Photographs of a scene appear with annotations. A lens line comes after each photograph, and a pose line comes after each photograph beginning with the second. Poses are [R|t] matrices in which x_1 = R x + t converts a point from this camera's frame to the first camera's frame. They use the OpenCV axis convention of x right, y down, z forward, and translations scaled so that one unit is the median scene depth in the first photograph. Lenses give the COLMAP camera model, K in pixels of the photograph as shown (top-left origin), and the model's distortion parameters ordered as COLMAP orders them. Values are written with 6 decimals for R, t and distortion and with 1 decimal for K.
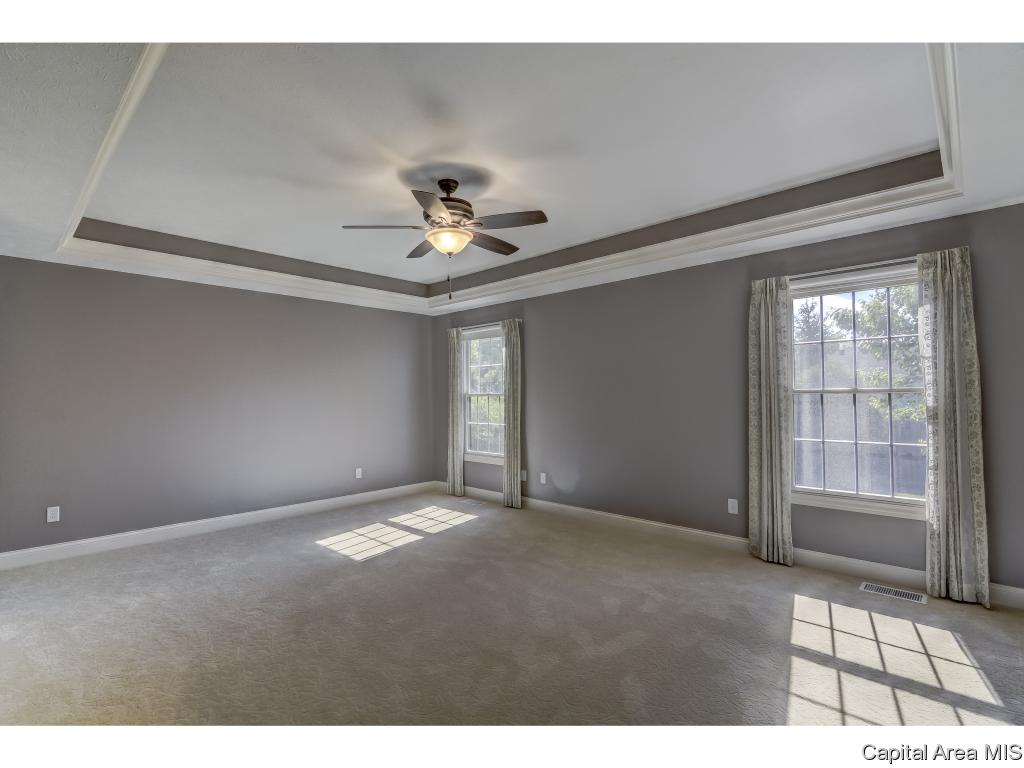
lens RADIAL K [[489.1, 0, 507.8], [0, 489.1, 384.7], [0, 0, 1]] dist [0.017499, -0.012509]
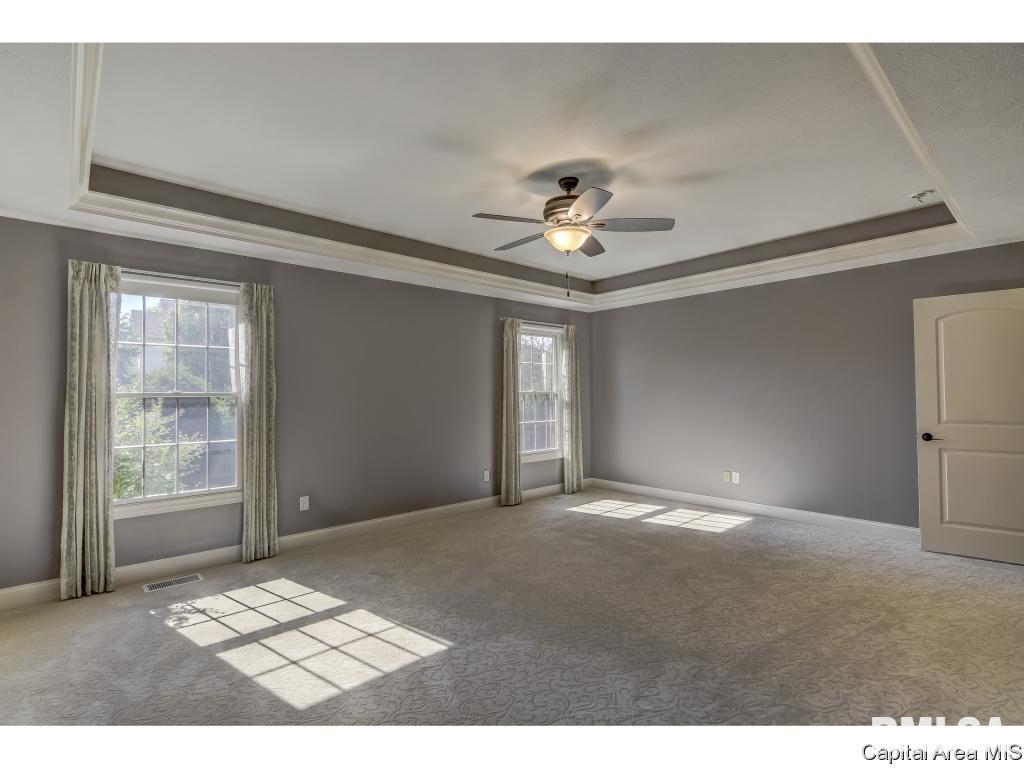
lens RADIAL K [[481.0, 0, 506.8], [0, 481.0, 399.7], [0, 0, 1]] dist [-0.020131, 0.000114]
pose [[0.072026, -0.003709, 0.997396, -0.624193], [-0.013769, 0.999894, 0.004713, 0.019128], [-0.997308, -0.014072, 0.071967, 0.593333]]
